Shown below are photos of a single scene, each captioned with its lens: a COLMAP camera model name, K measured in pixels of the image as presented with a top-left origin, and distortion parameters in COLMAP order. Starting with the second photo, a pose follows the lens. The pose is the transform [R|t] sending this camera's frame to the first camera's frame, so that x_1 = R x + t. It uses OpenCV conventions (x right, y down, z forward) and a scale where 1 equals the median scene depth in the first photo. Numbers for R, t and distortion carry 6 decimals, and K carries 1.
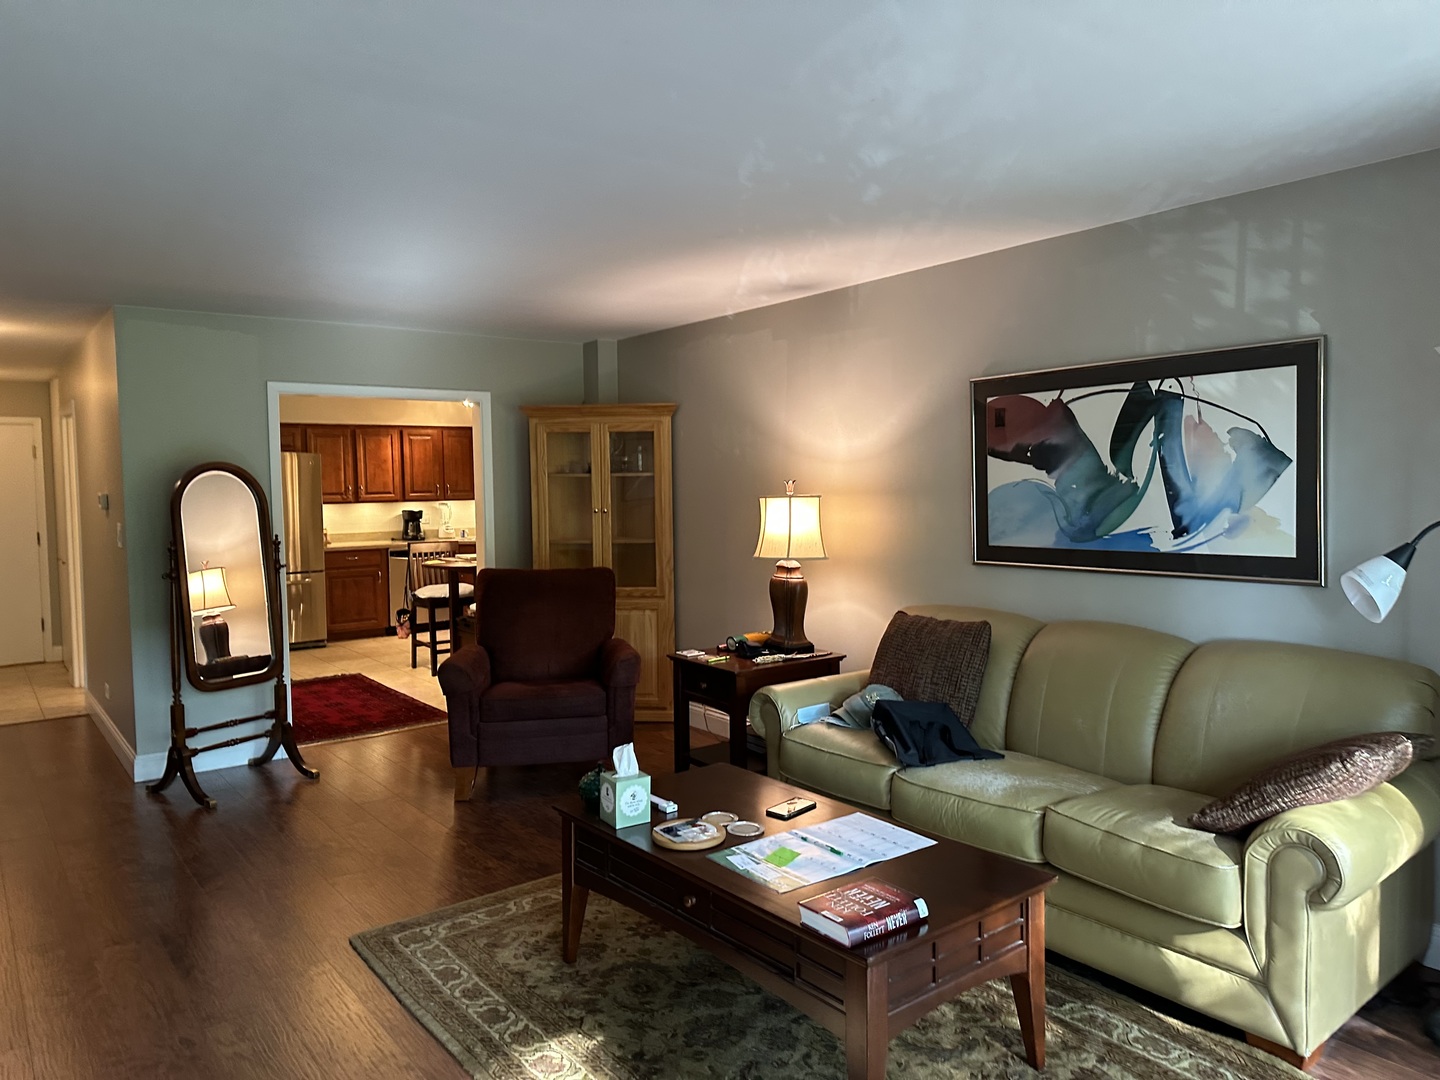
lens RADIAL K [[1019.6, 0, 726.8], [0, 1019.6, 537.5], [0, 0, 1]] dist [0.009257, 0.000696]
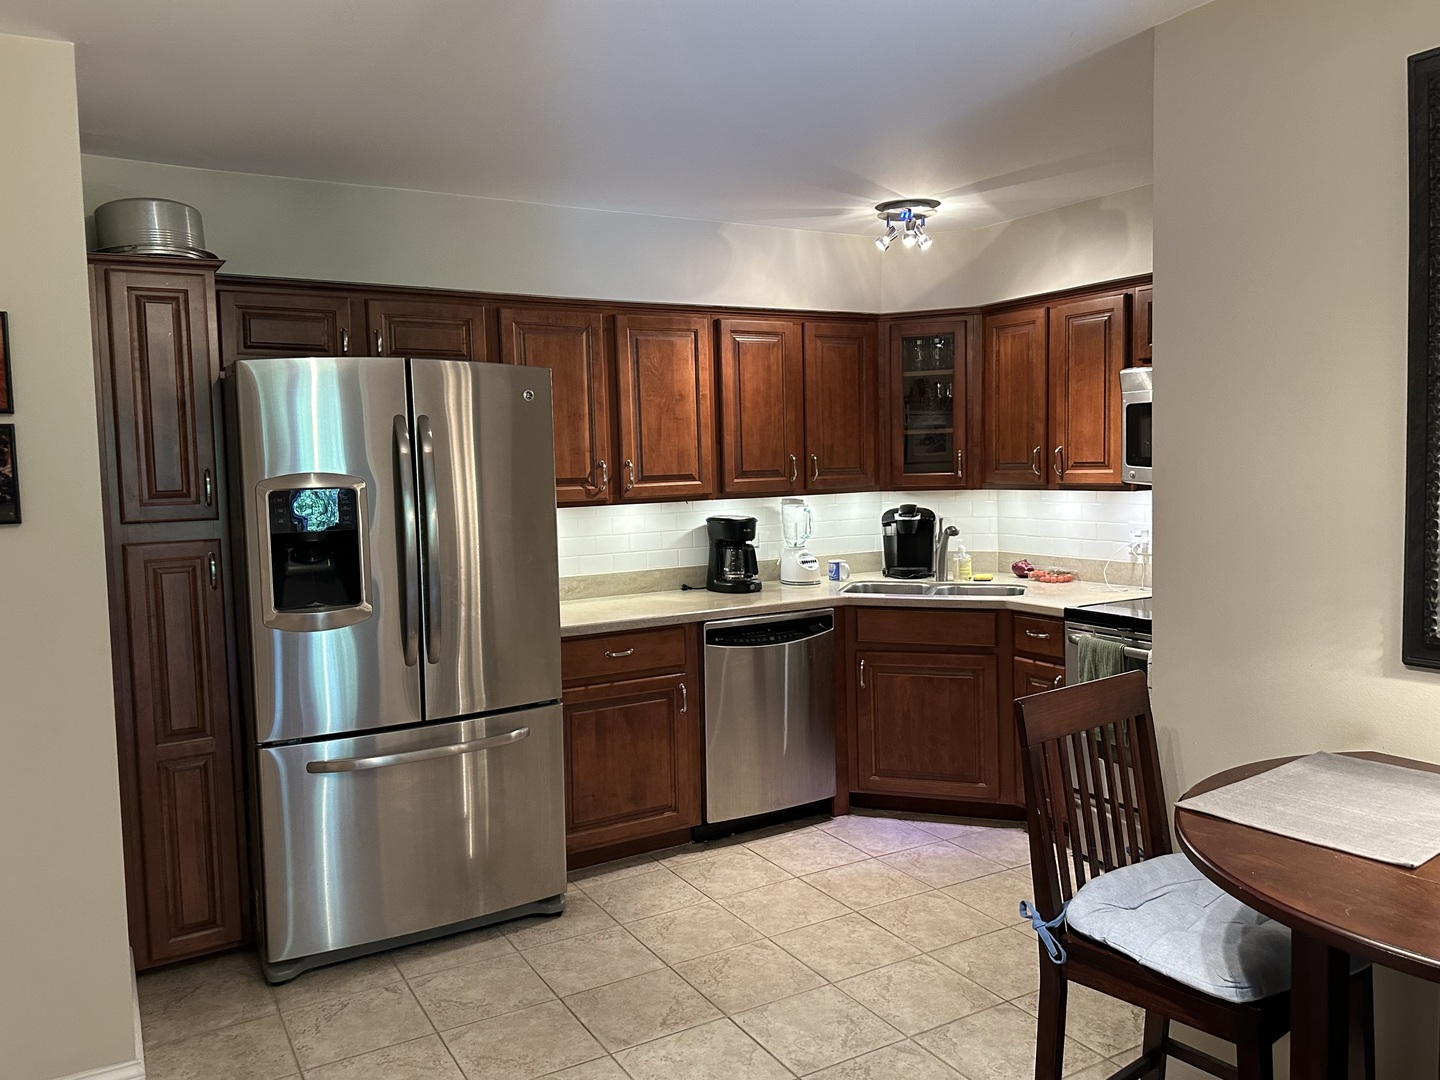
lens RADIAL K [[1111.2, 0, 714.9], [0, 1111.2, 539.7], [0, 0, 1]] dist [0.010677, 0.000525]
pose [[0.994475, 0.005169, -0.104849, -0.272637], [-0.002232, 0.999602, 0.028115, -0.031151], [0.104953, -0.027726, 0.994091, 0.563201]]
